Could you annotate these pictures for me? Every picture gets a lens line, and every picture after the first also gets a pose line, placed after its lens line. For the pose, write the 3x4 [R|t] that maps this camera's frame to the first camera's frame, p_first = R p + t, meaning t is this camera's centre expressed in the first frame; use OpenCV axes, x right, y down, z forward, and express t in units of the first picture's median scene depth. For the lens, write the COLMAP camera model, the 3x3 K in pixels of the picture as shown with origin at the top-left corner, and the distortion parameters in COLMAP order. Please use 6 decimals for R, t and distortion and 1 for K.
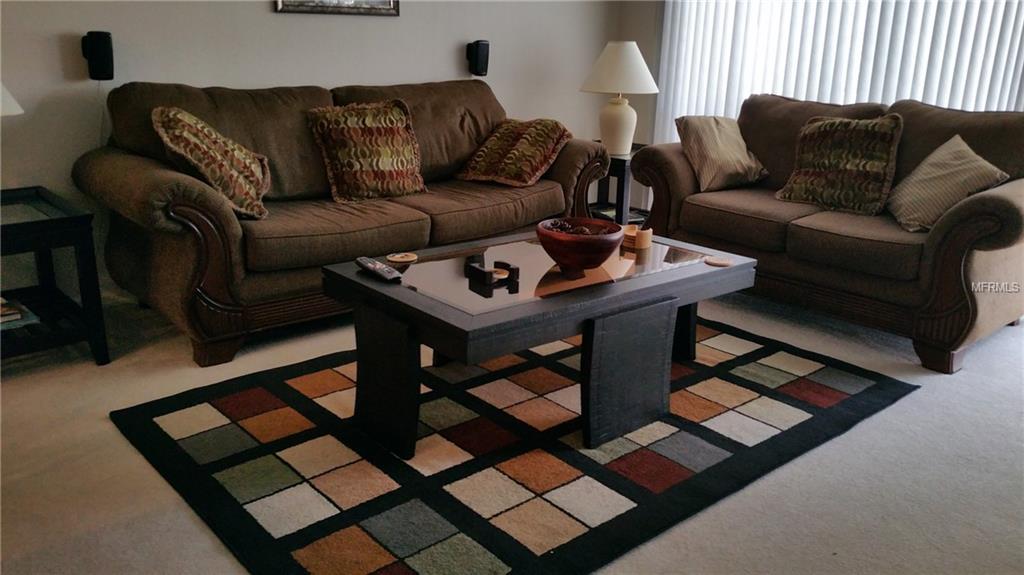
lens RADIAL K [[841.9, 0, 510.3], [0, 841.9, 275.6], [0, 0, 1]] dist [0.135660, -0.278812]
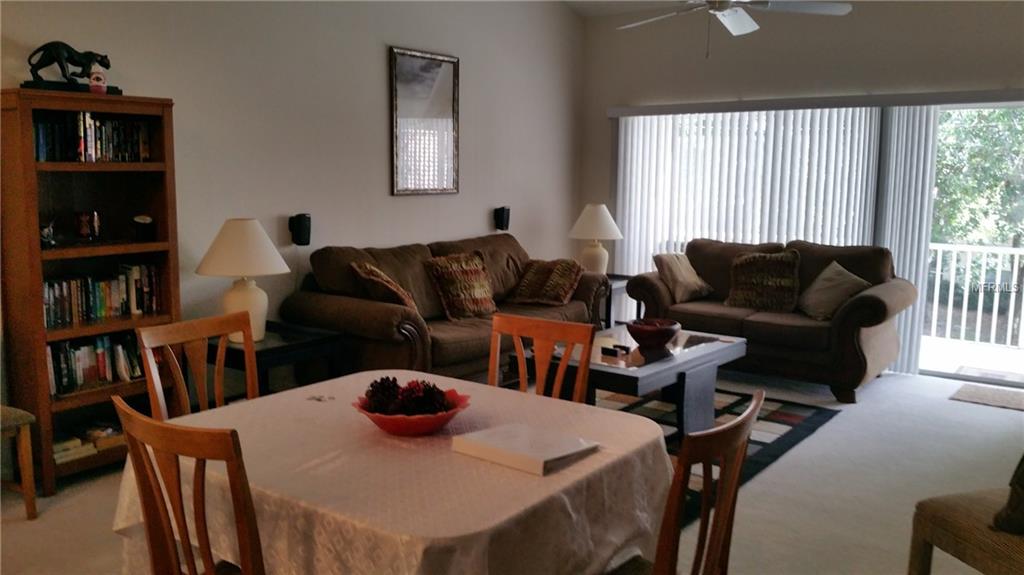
lens RADIAL K [[841.9, 0, 510.3], [0, 841.9, 275.6], [0, 0, 1]] dist [0.135660, -0.278812]
pose [[0.979598, -0.039556, 0.197034, -0.374177], [0.069420, 0.986689, -0.147055, 0.054976], [-0.188595, 0.157733, 0.969305, -0.425556]]
